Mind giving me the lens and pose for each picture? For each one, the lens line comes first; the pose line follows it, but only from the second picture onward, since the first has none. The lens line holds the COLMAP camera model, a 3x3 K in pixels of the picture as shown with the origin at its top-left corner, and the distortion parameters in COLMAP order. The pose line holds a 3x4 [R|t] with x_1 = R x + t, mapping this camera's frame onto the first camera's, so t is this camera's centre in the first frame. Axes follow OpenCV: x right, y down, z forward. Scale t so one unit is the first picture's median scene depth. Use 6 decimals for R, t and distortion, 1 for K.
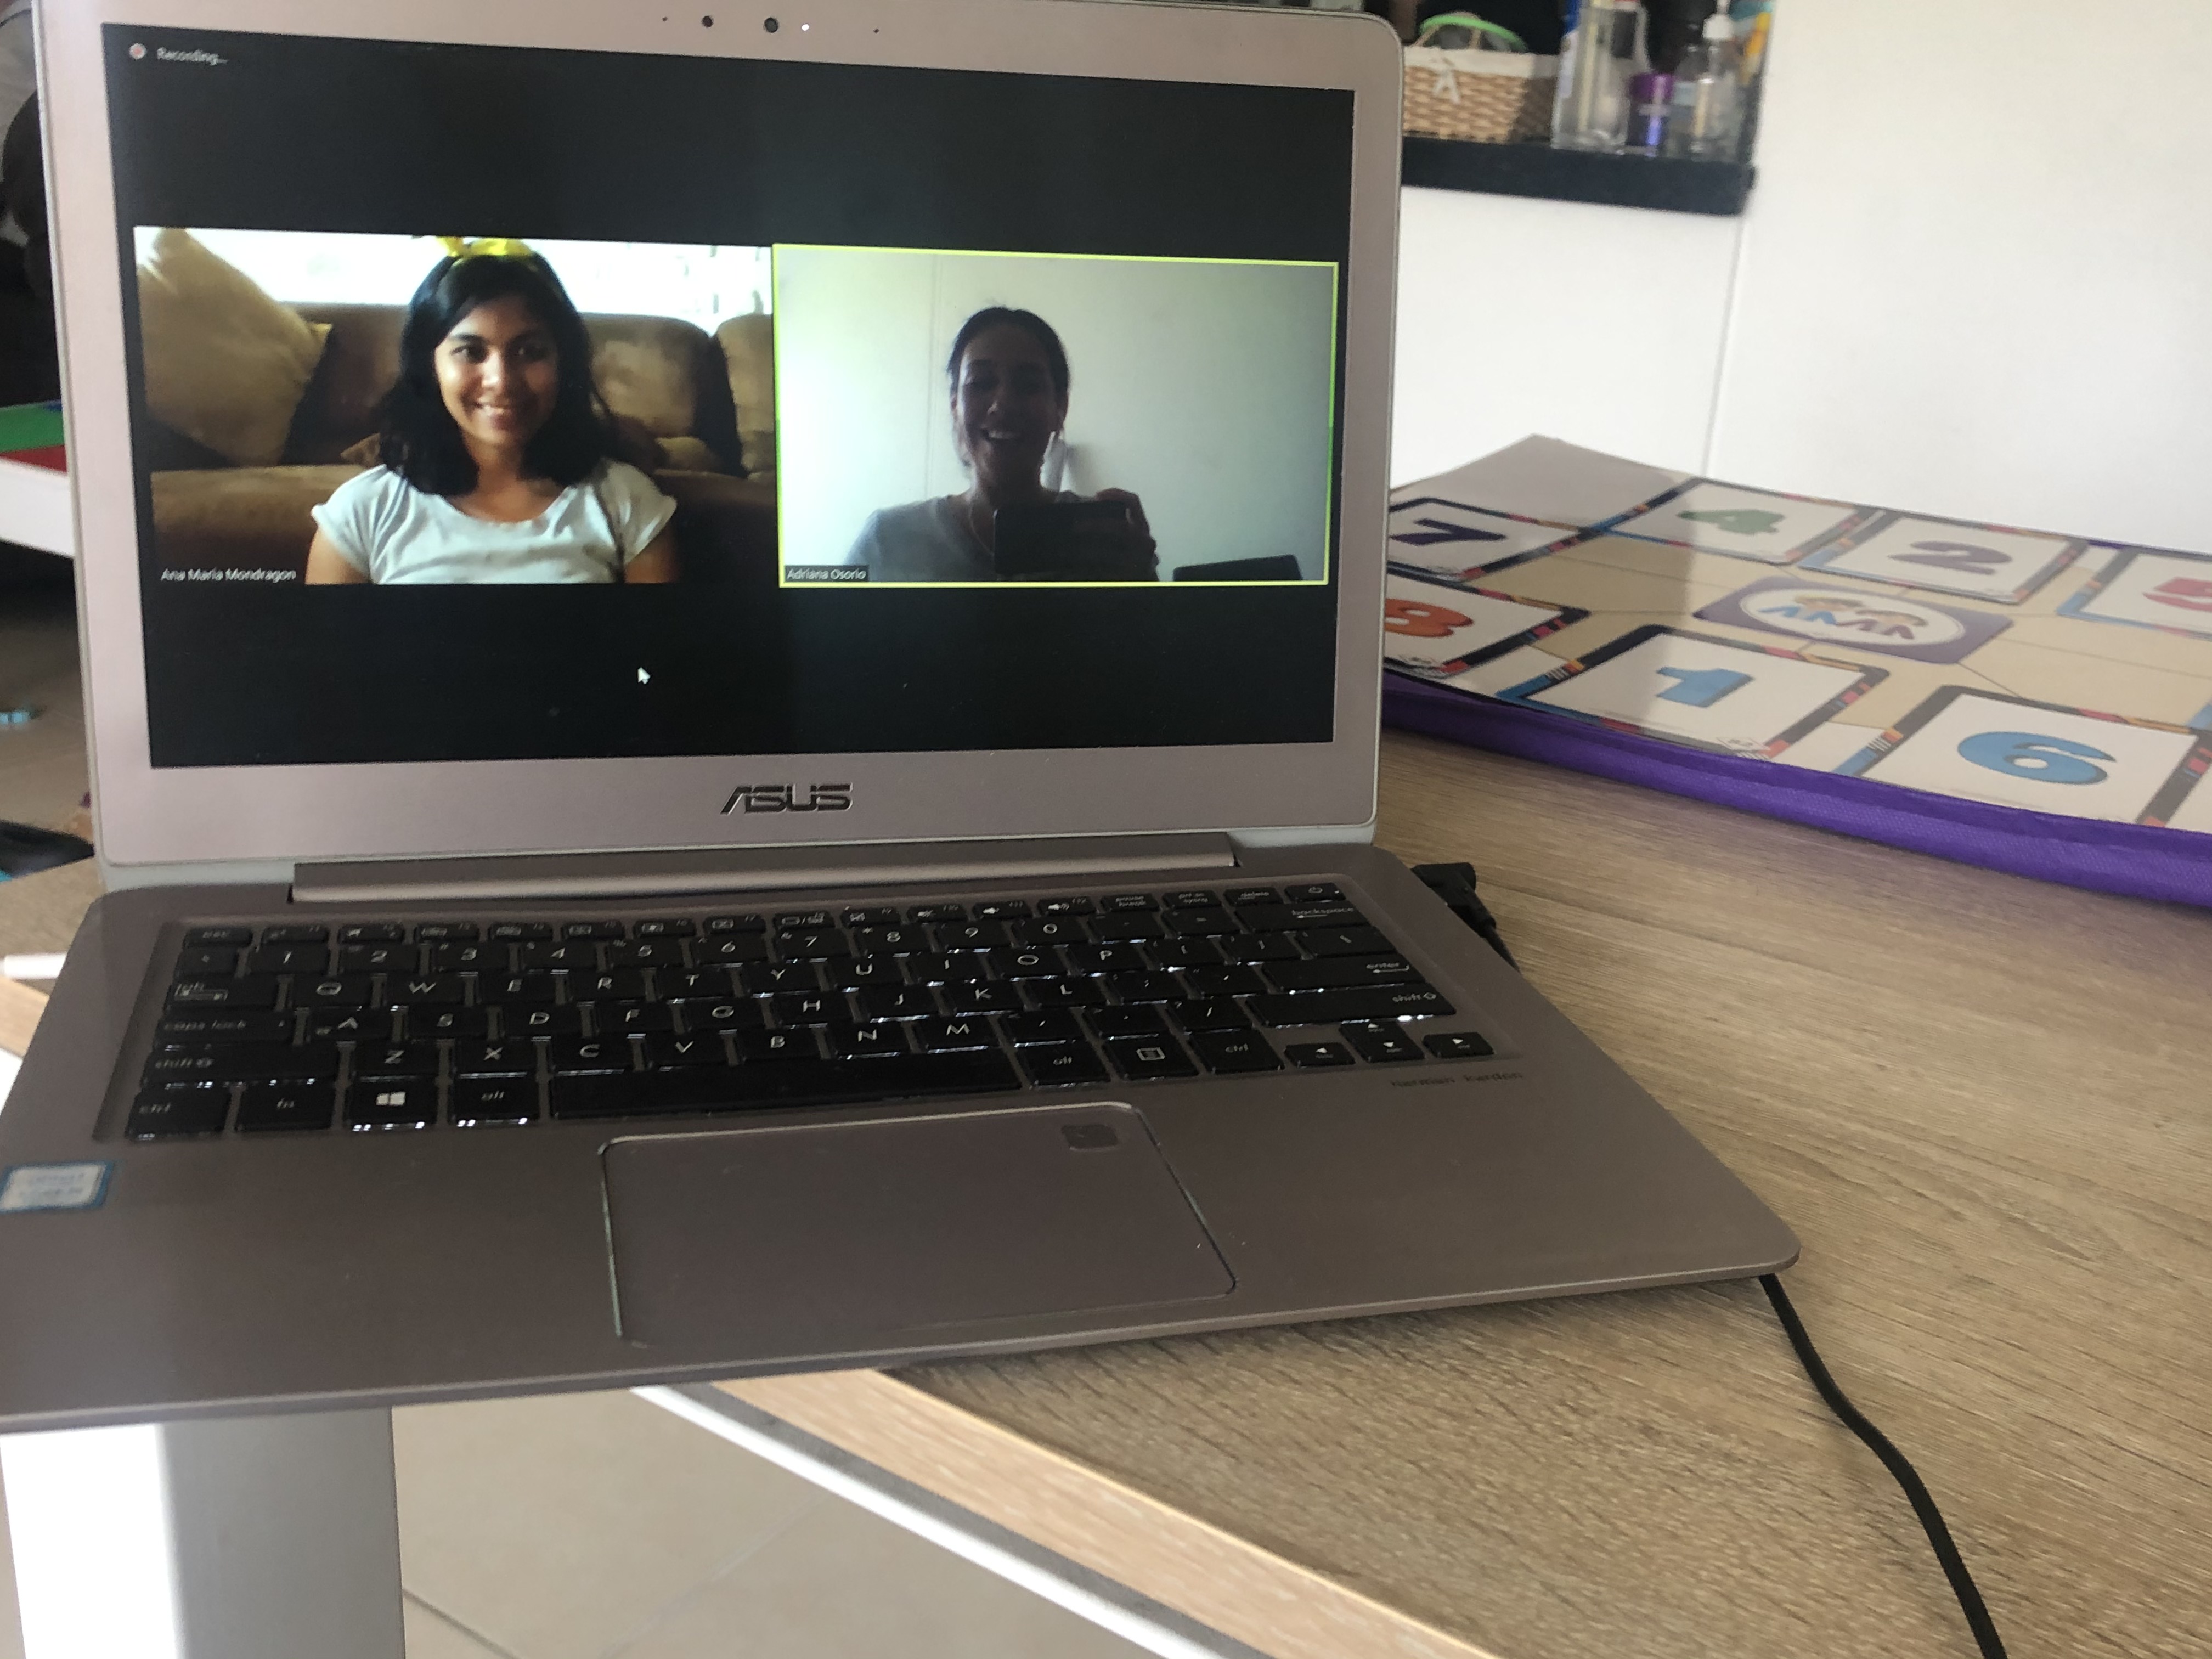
lens RADIAL K [[2274.9, 0, 1098.1], [0, 2274.9, 851.2], [0, 0, 1]] dist [0.037989, 0.000000]
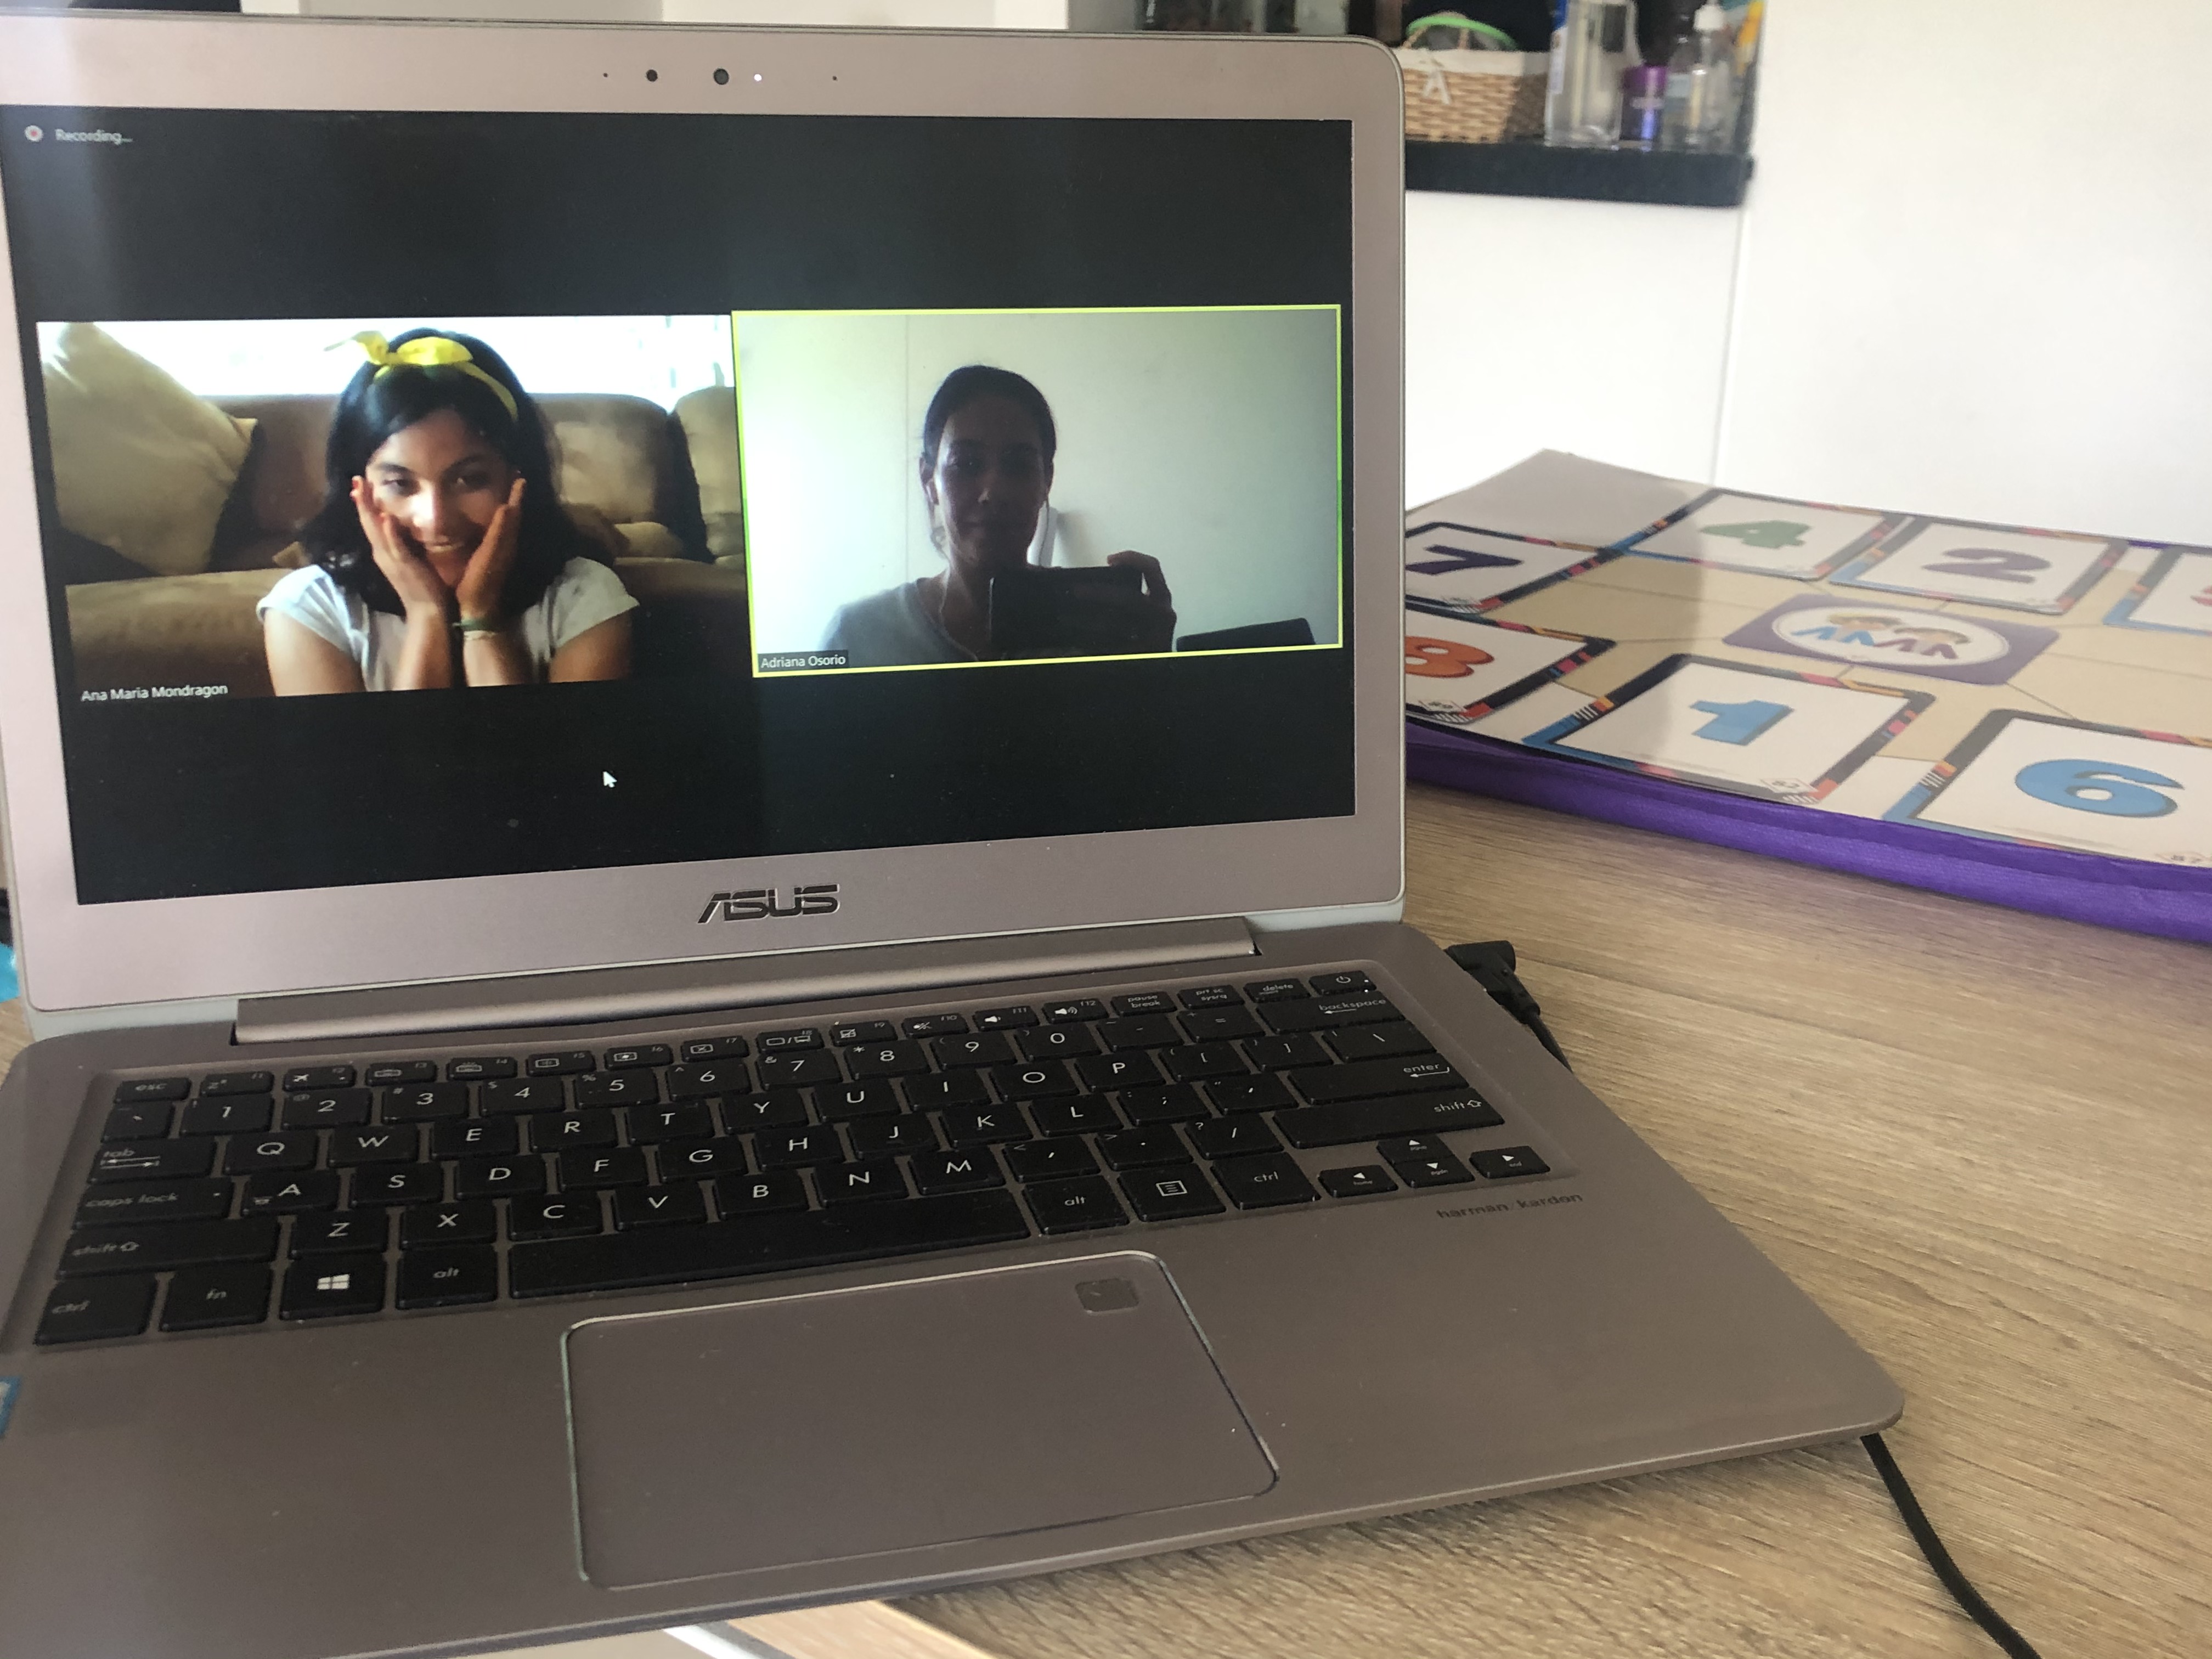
lens RADIAL K [[2274.9, 0, 1107.5], [0, 2274.9, 827.7], [0, 0, 1]] dist [0.037989, 0.000000]
pose [[0.999247, -0.038697, -0.002900, 0.005083], [0.038658, 0.999176, -0.012398, -0.039292], [0.003378, 0.012277, 0.999919, 0.076337]]
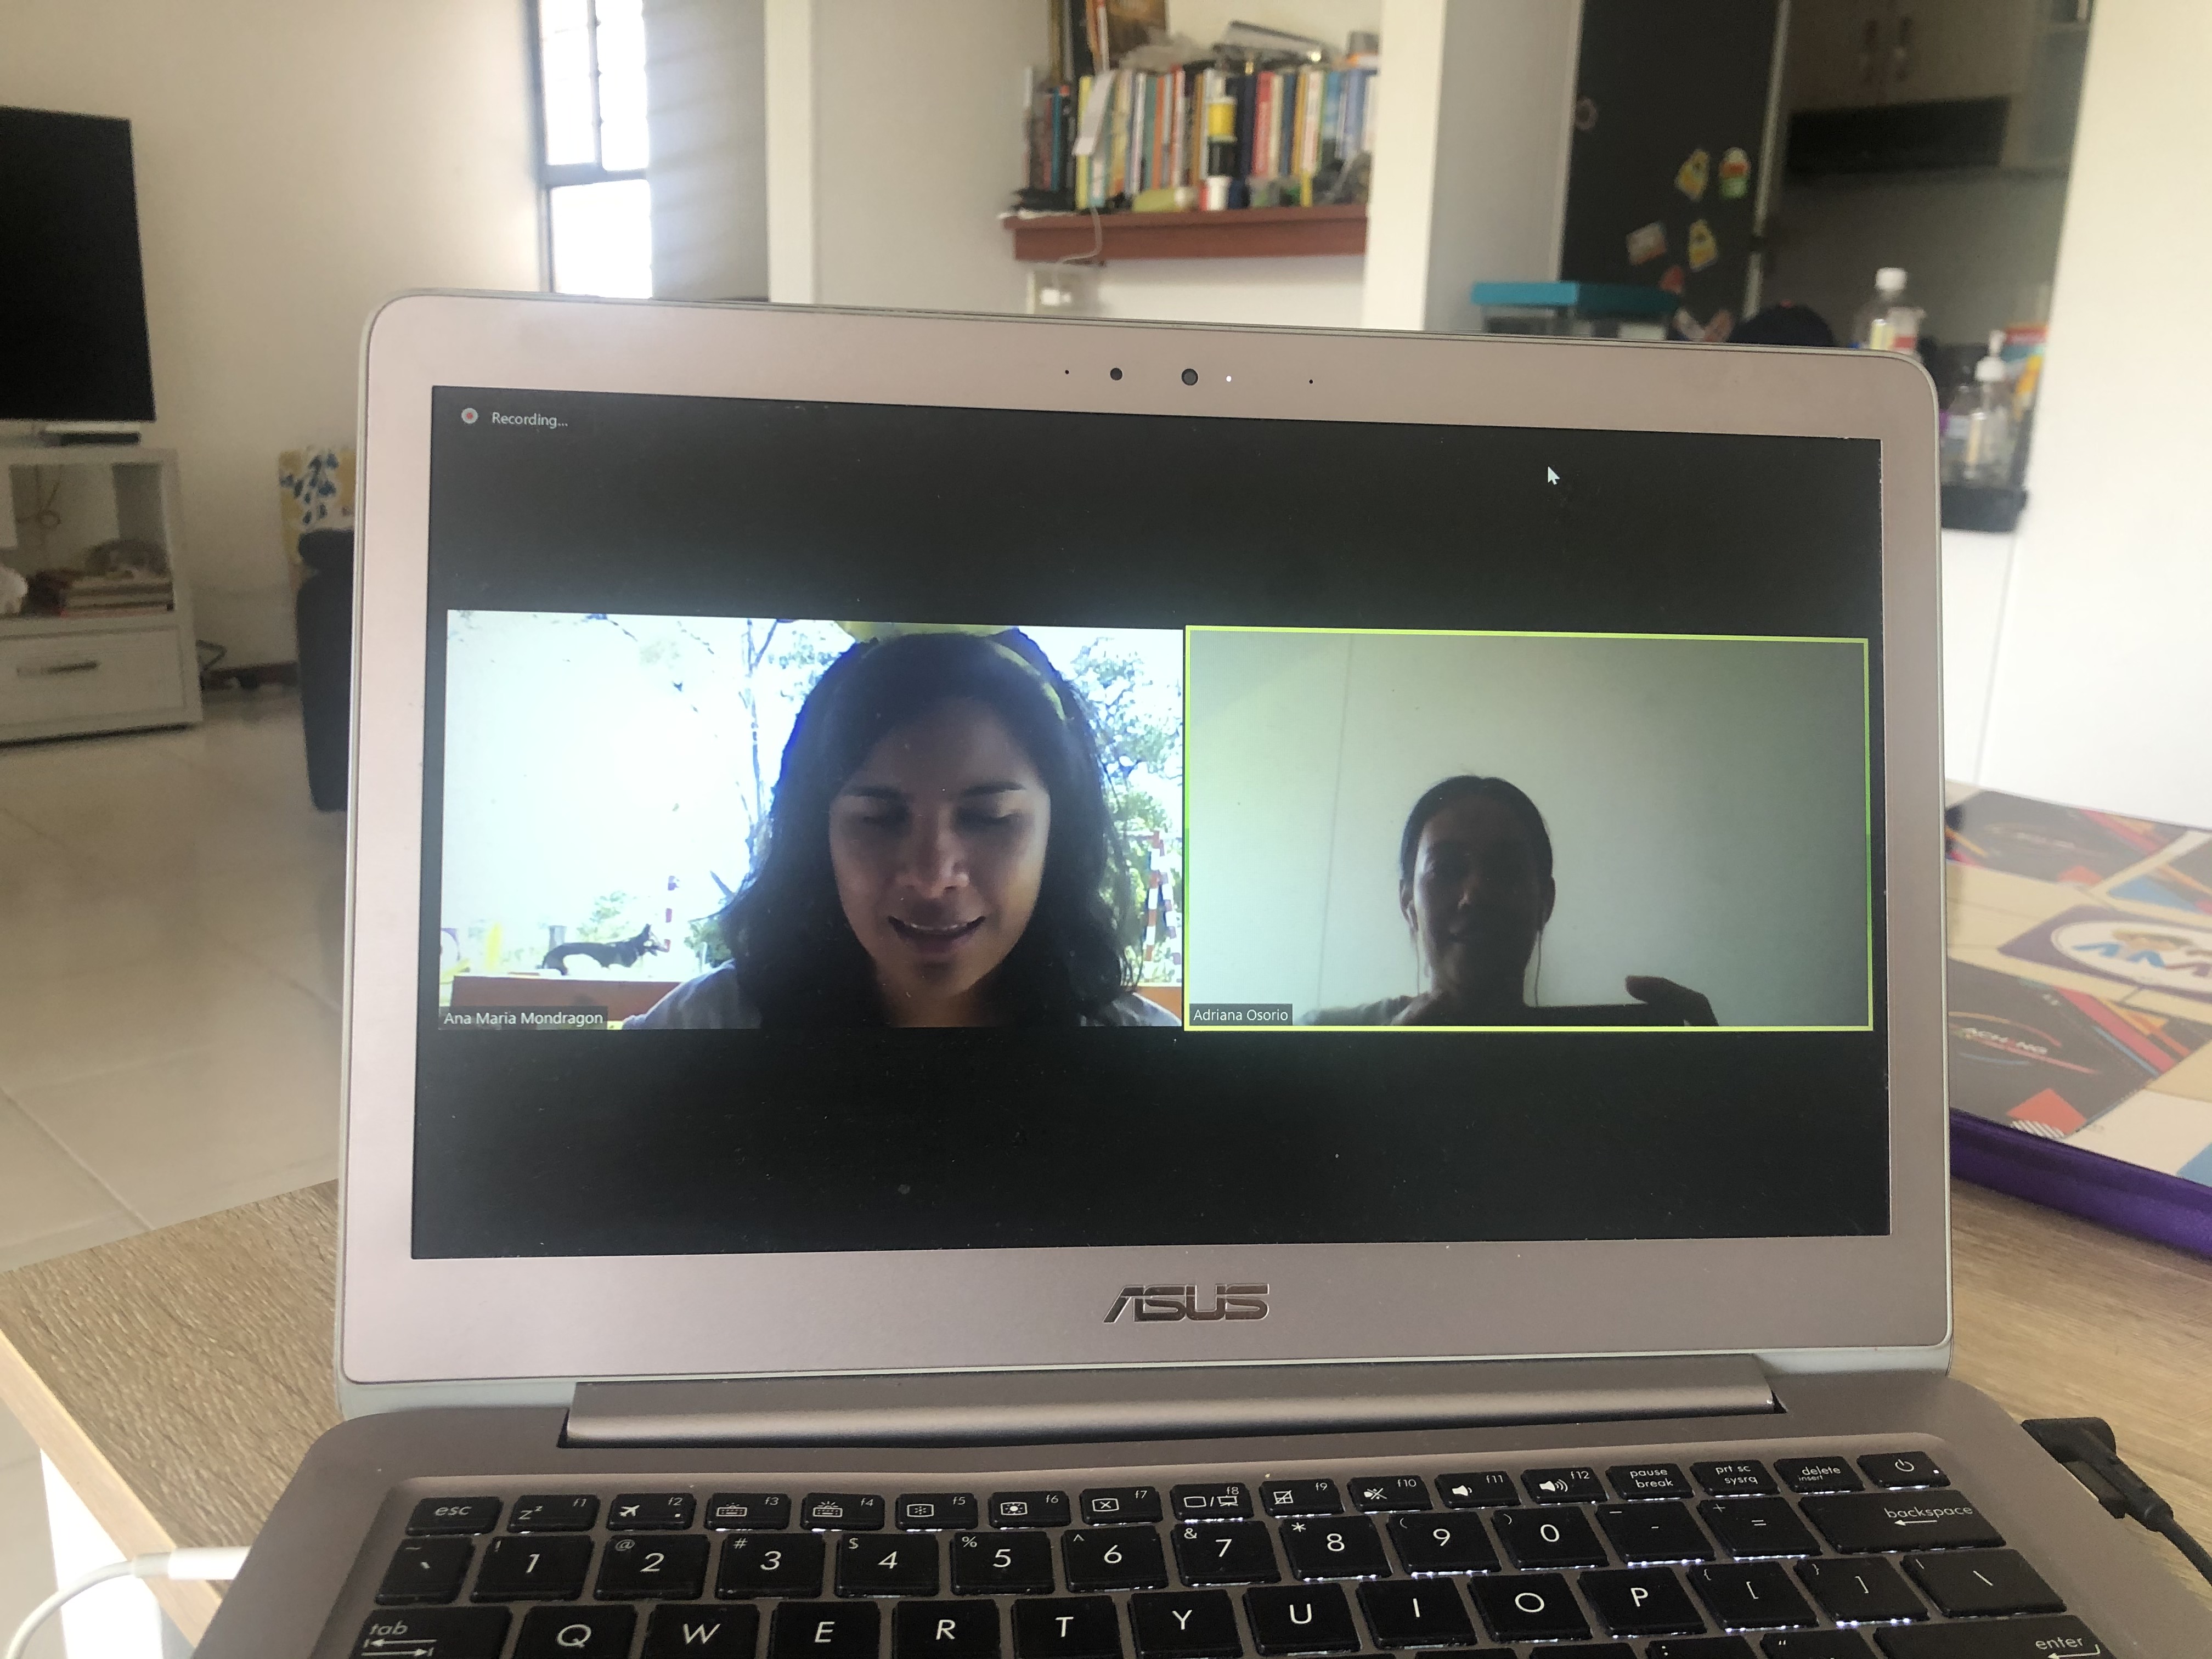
lens RADIAL K [[1827.3, 0, 1117.1], [0, 1827.3, 741.8], [0, 0, 1]] dist [-0.006401, 0.039820]
pose [[0.990227, 0.001831, -0.139450, -0.077245], [-0.026292, 0.984435, -0.173770, -0.109264], [0.136961, 0.175739, 0.974863, 0.368269]]
